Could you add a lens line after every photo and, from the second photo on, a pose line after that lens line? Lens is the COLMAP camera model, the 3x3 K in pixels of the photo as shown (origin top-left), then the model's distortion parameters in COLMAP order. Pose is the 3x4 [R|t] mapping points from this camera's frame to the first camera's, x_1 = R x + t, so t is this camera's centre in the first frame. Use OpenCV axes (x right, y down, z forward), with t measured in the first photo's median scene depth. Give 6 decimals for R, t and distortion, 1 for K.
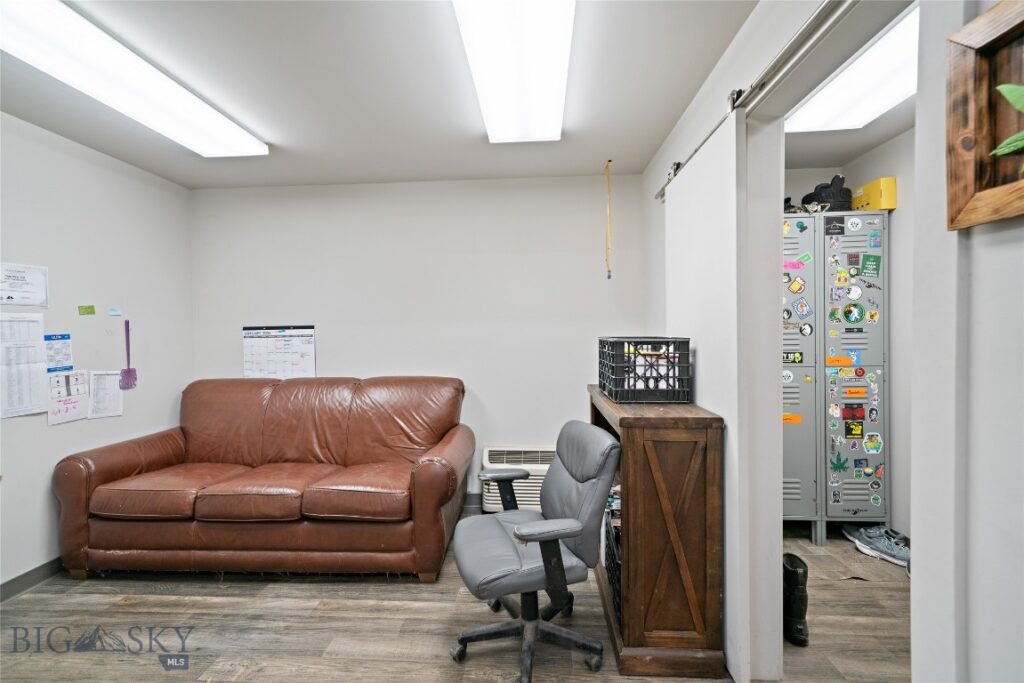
lens RADIAL K [[428.7, 0, 513.7], [0, 428.7, 339.4], [0, 0, 1]] dist [-0.002075, -0.000295]
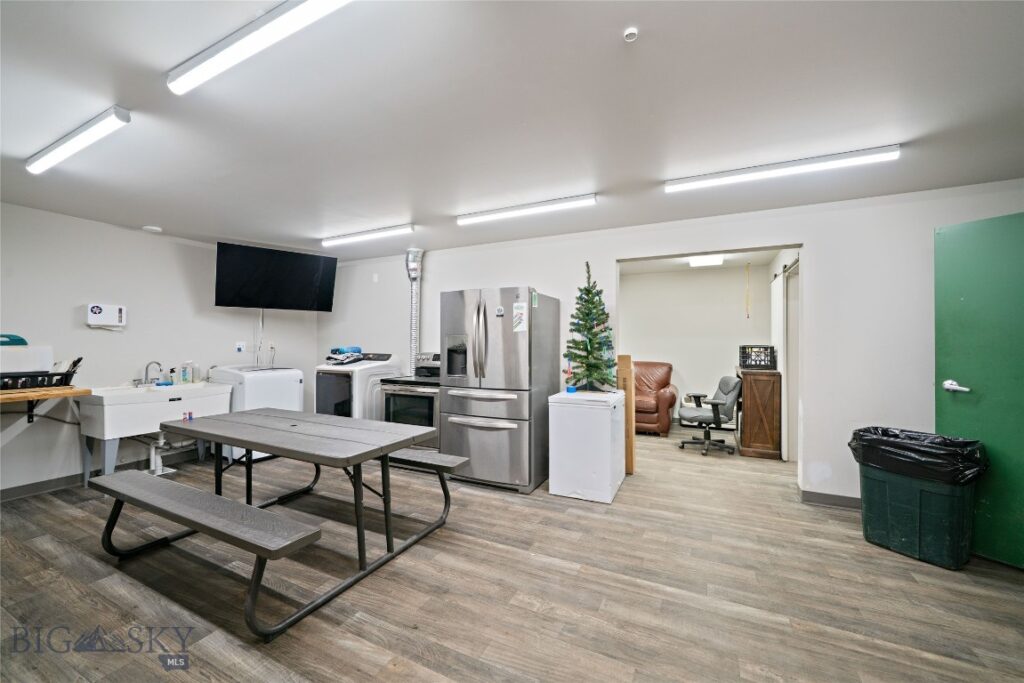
lens RADIAL K [[400.4, 0, 510.5], [0, 400.4, 341.6], [0, 0, 1]] dist [-0.001591, -0.000045]
pose [[0.919574, 0.012537, -0.392716, -0.125425], [-0.016013, 0.999856, -0.005577, 0.011235], [0.392590, 0.011417, 0.919643, -1.946645]]
